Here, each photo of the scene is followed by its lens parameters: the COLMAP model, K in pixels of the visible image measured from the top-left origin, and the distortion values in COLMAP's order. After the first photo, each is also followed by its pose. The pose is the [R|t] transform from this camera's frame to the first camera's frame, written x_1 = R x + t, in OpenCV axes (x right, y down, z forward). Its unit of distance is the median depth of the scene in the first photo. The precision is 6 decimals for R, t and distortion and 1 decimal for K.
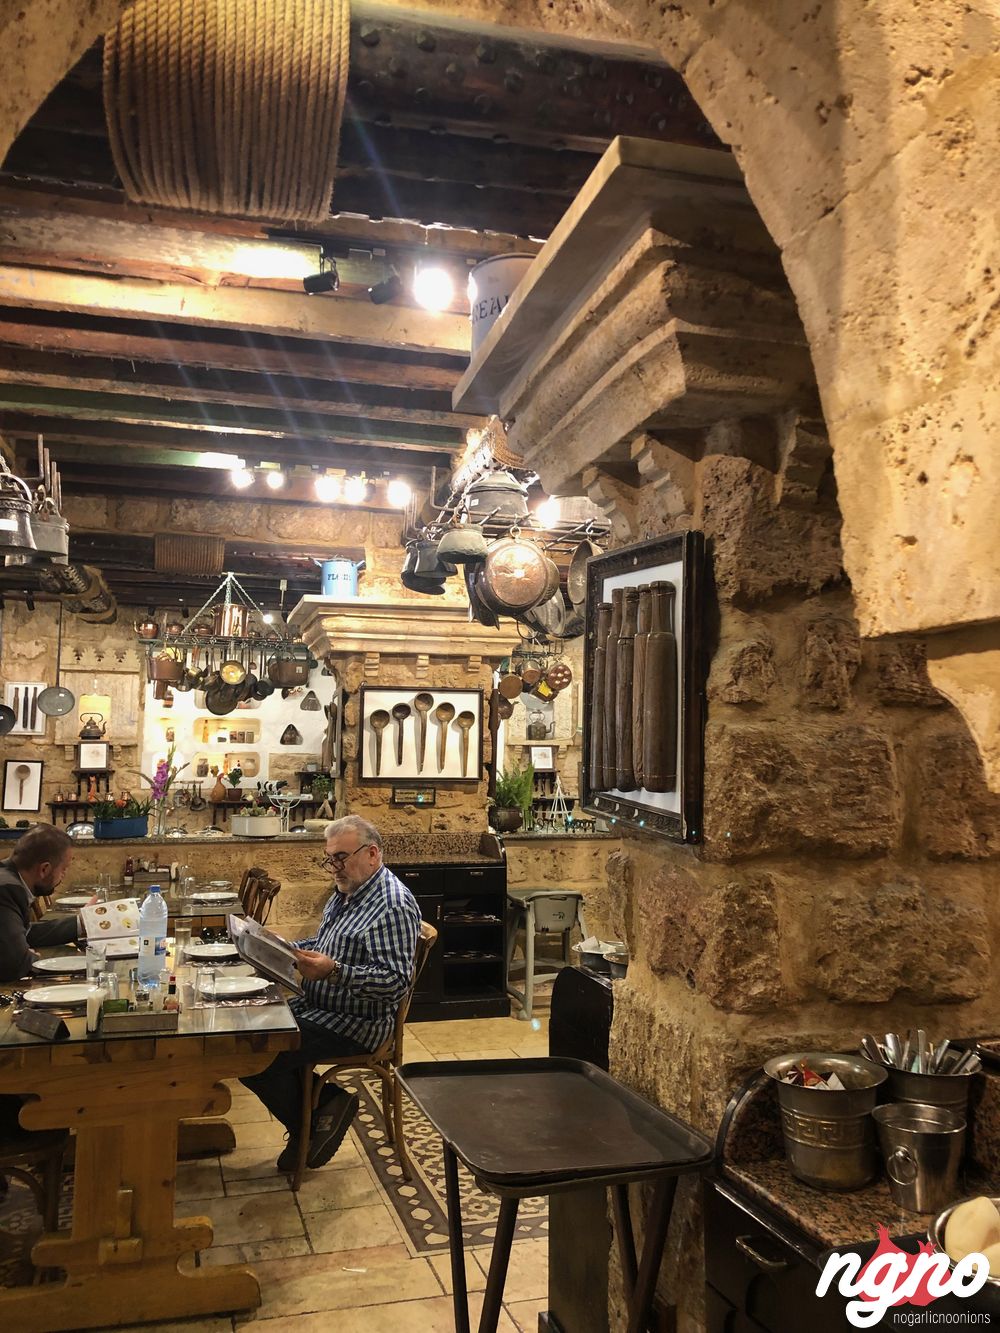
lens RADIAL K [[1095.3, 0, 476.2], [0, 1095.3, 652.6], [0, 0, 1]] dist [0.037572, -0.041317]
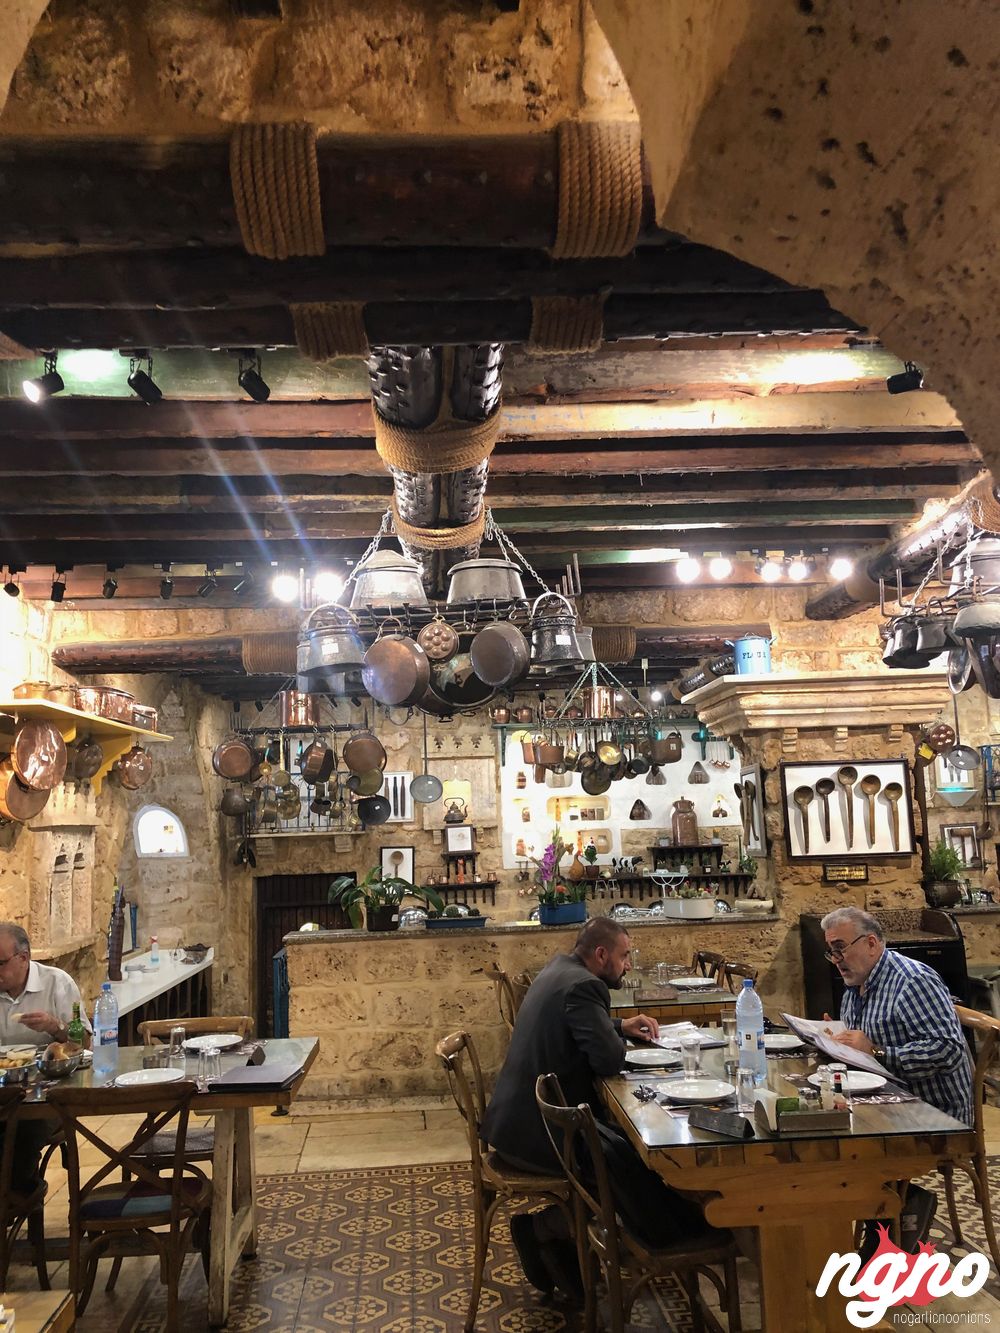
lens RADIAL K [[1095.3, 0, 489.2], [0, 1095.3, 663.9], [0, 0, 1]] dist [0.037572, -0.041317]
pose [[0.974791, -0.075965, -0.209788, -0.149354], [0.065592, 0.996275, -0.055974, -0.020529], [0.213259, 0.040803, 0.976143, -0.031745]]
